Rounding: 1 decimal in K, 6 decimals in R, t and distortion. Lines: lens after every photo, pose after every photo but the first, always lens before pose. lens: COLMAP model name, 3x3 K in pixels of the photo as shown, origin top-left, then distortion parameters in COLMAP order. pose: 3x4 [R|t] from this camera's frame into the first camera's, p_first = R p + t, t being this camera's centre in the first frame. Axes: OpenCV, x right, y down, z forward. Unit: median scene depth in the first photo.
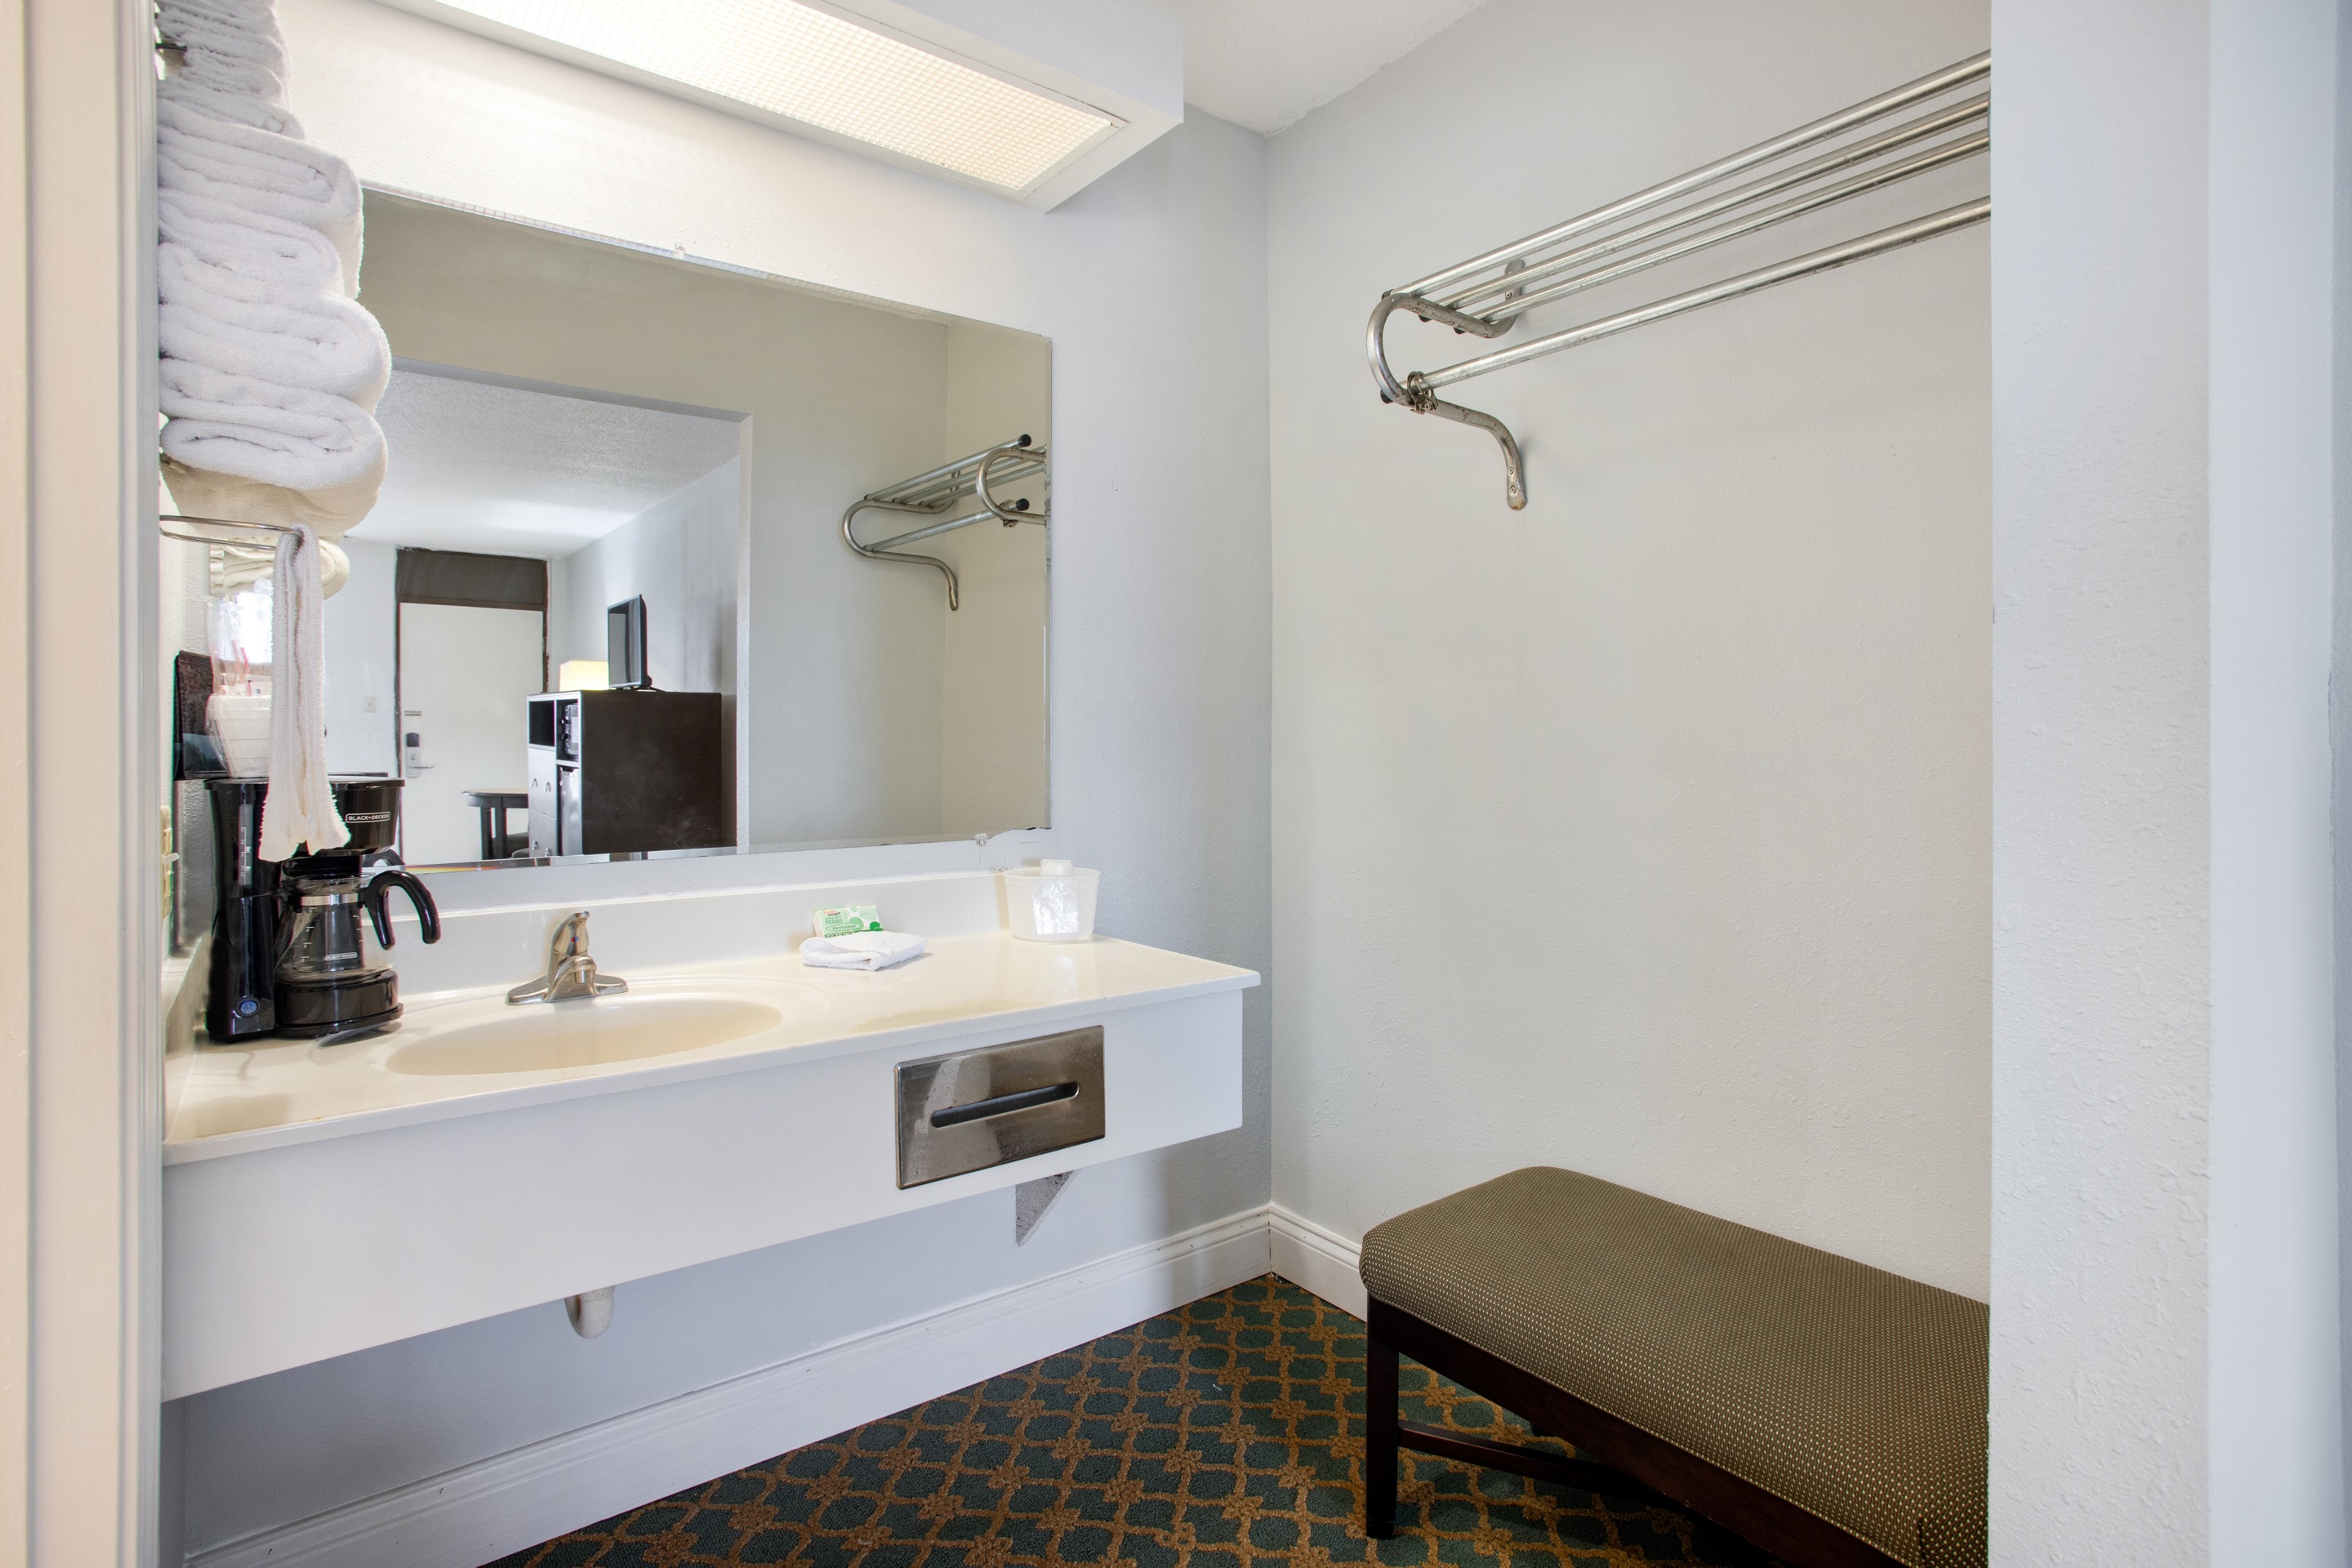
lens RADIAL K [[1154.2, 0, 1174.1], [0, 1154.2, 739.2], [0, 0, 1]] dist [-0.016640, 0.000184]
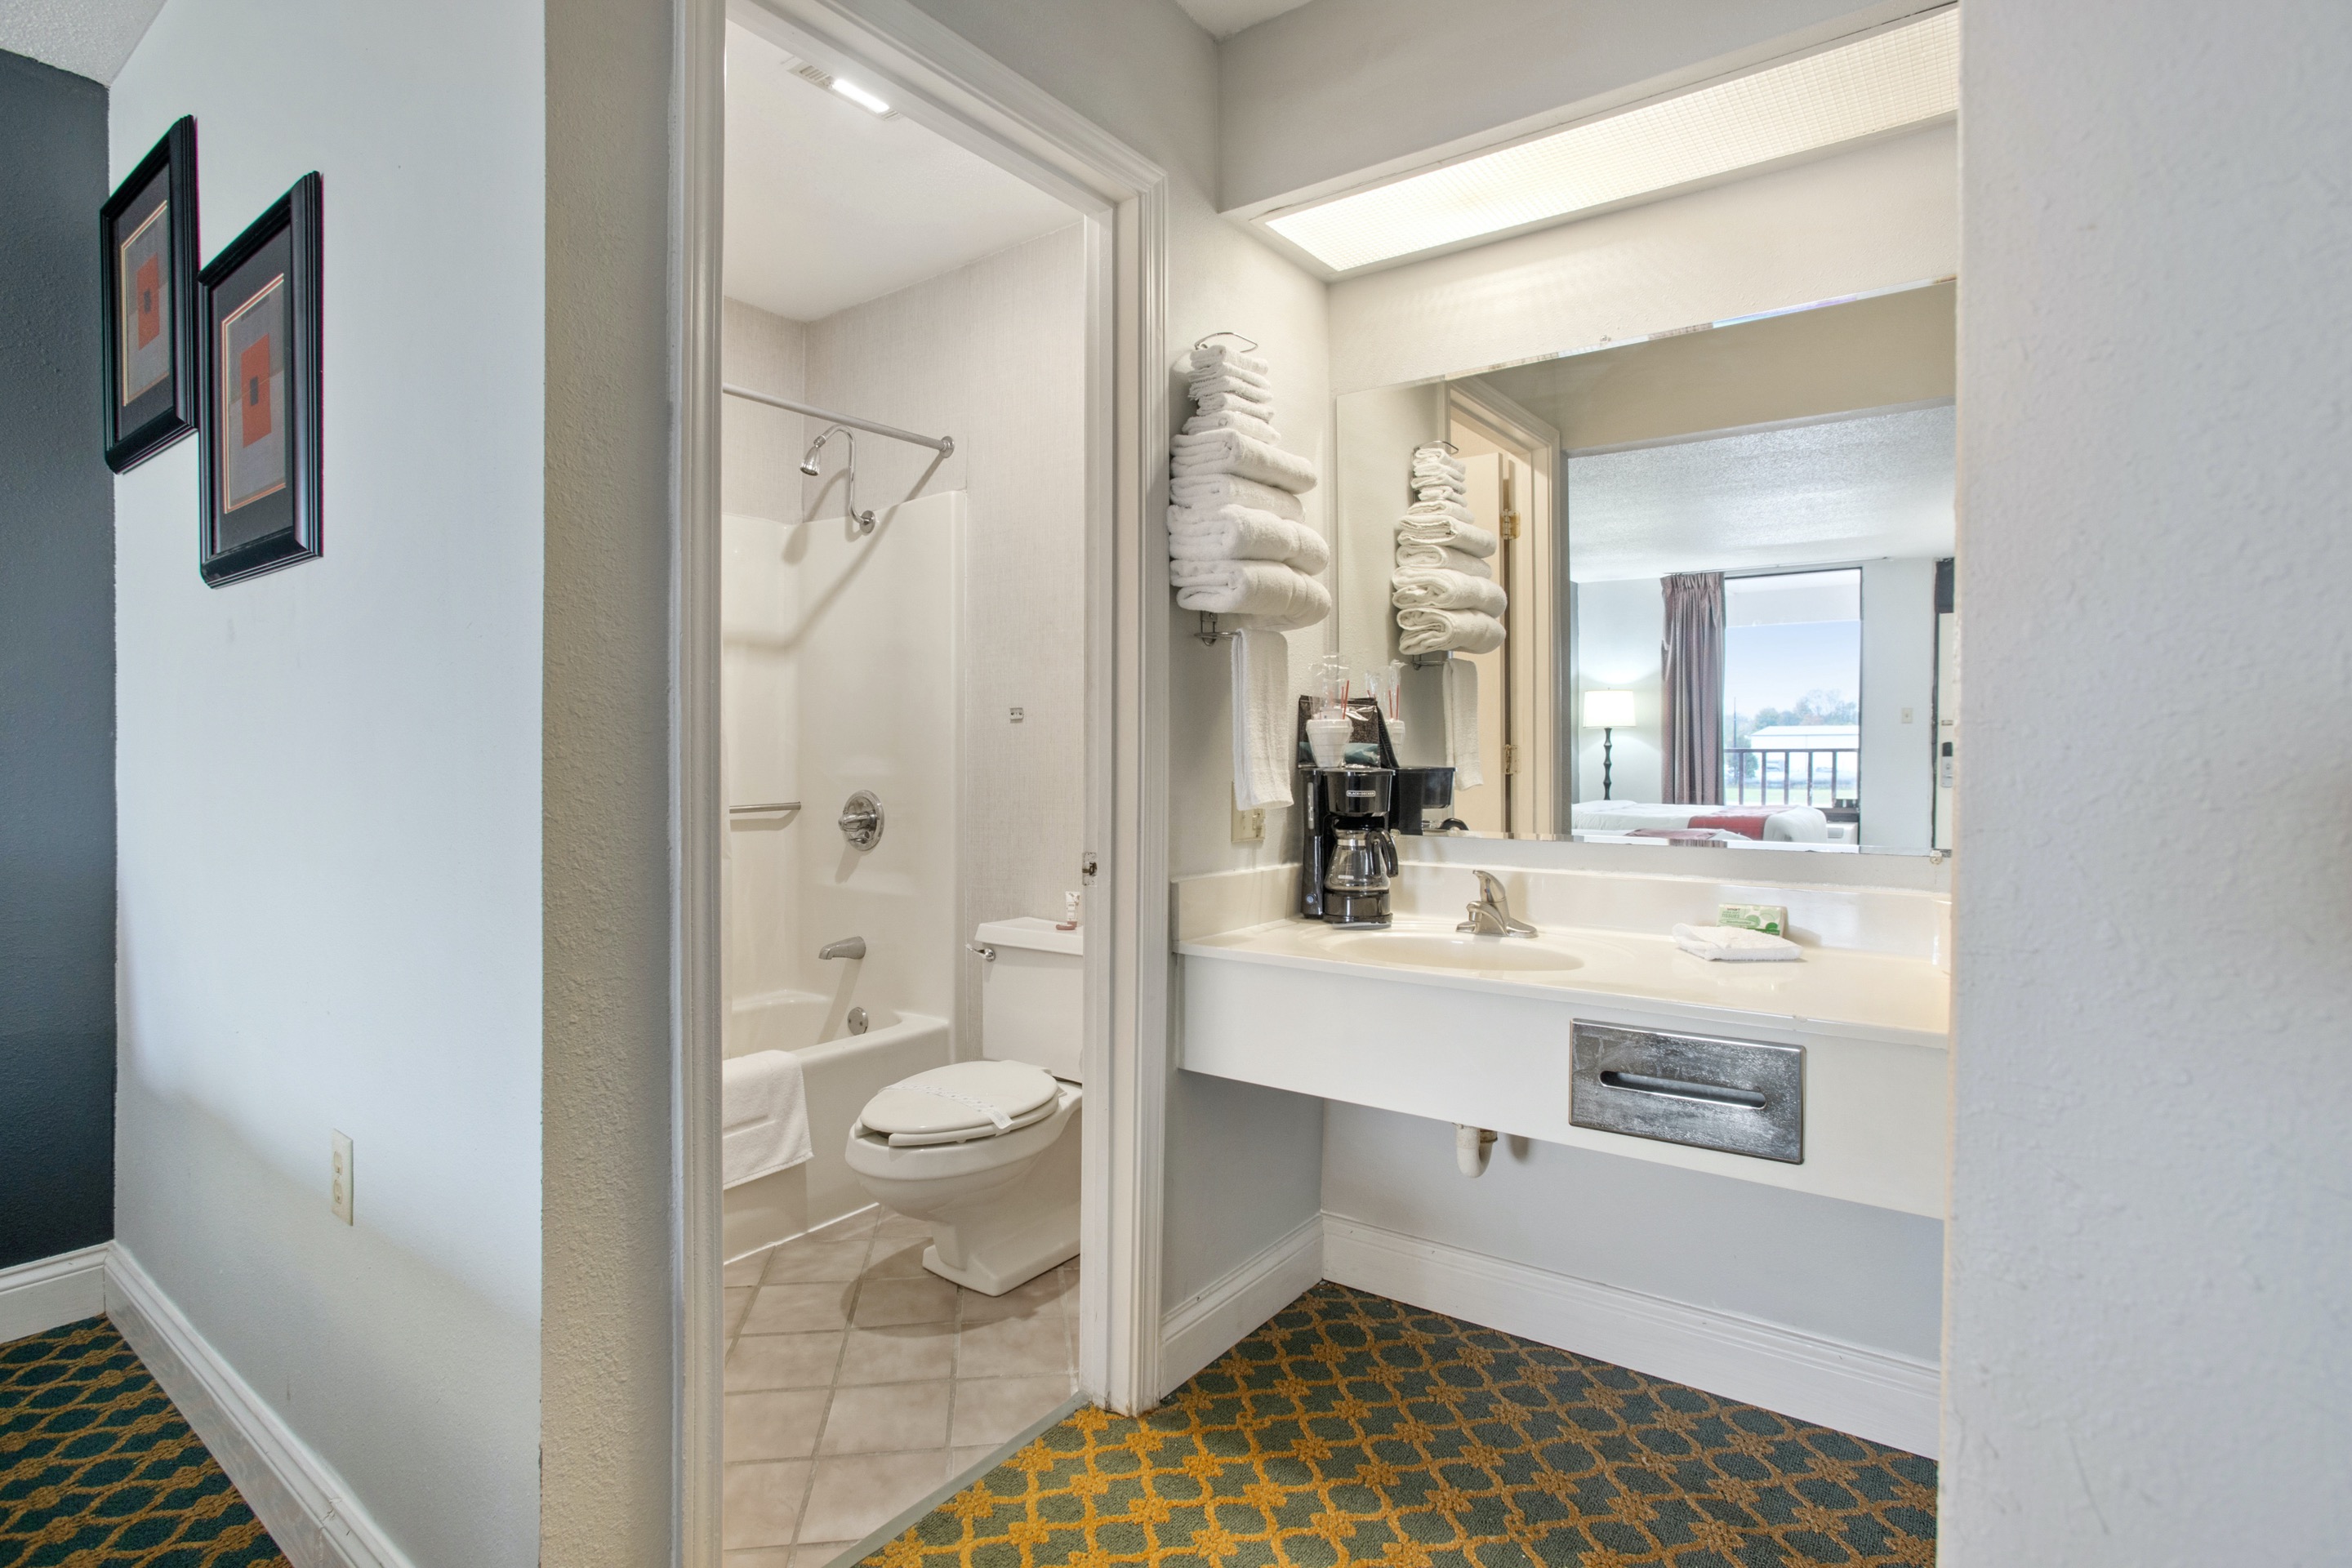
lens RADIAL K [[1167.9, 0, 1167.1], [0, 1167.9, 754.8], [0, 0, 1]] dist [-0.022164, 0.000509]
pose [[0.274461, 0.002730, -0.961594, 0.692885], [0.001722, 0.999993, 0.003330, 0.006722], [0.961597, -0.002570, 0.274454, 0.244696]]
